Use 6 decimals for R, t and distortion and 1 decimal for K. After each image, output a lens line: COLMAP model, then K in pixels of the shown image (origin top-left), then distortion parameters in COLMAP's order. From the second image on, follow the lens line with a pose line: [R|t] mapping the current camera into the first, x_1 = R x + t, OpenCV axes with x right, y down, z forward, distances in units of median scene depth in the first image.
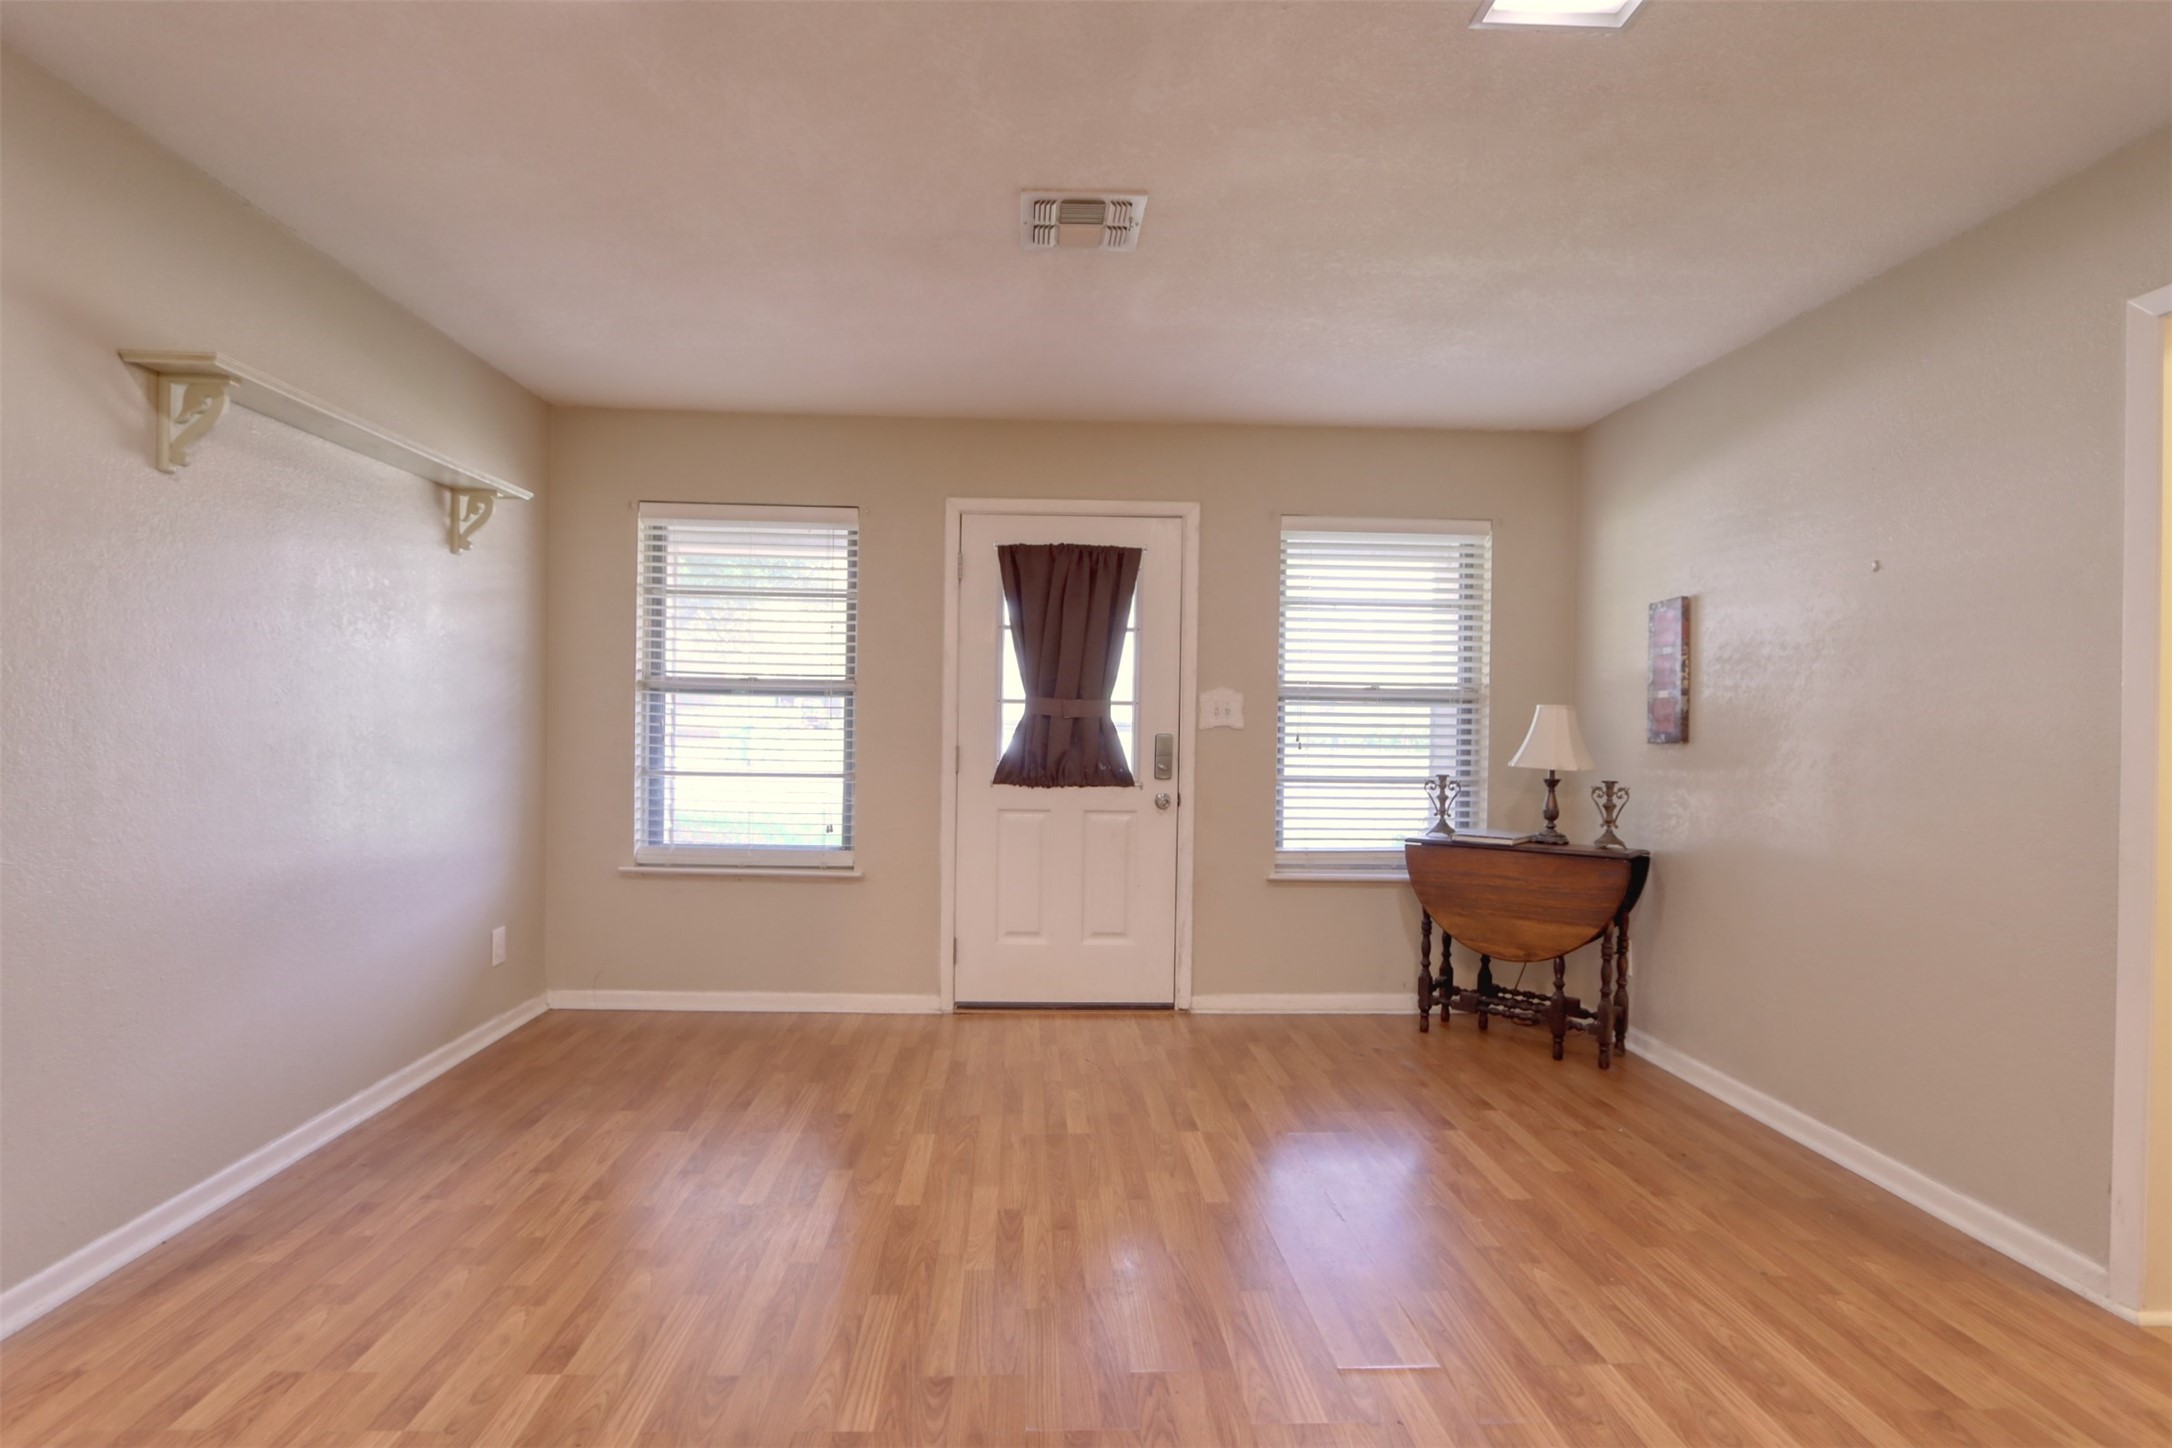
lens RADIAL K [[1056.6, 0, 1080.9], [0, 1056.6, 740.7], [0, 0, 1]] dist [-0.001333, -0.000015]
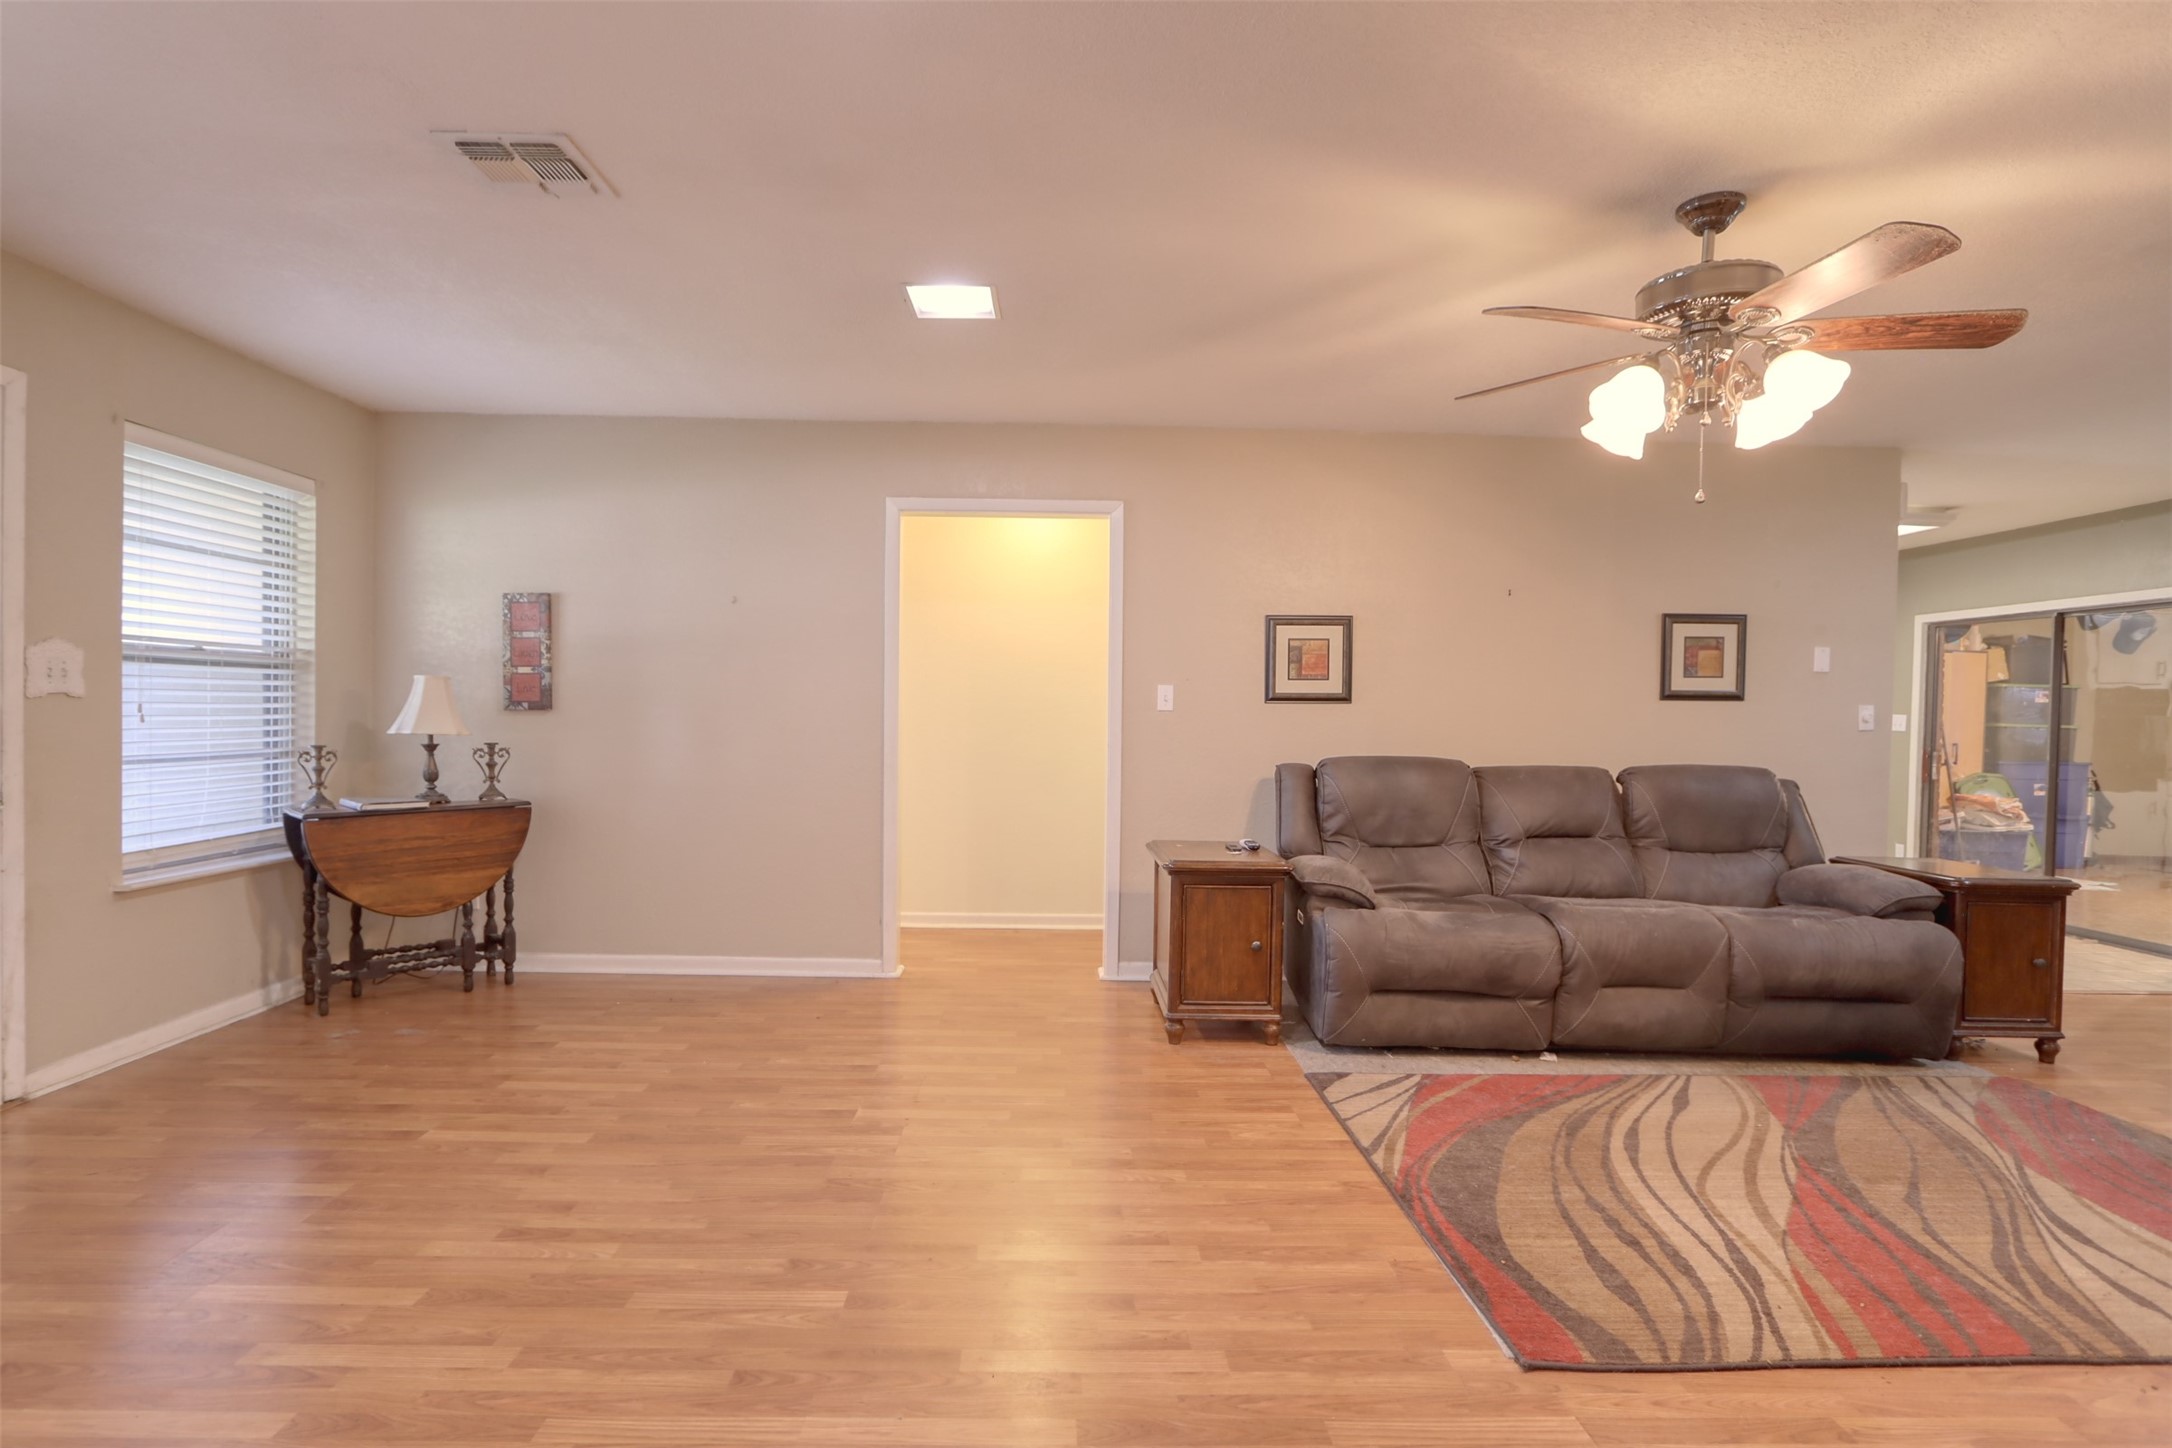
lens RADIAL K [[1053.4, 0, 1063.4], [0, 1053.4, 732.4], [0, 0, 1]] dist [-0.015463, 0.001177]
pose [[0.041718, -0.035318, 0.998505, -0.601320], [-0.003845, 0.999362, 0.035509, -0.016105], [-0.999122, -0.005320, 0.041555, 0.306432]]
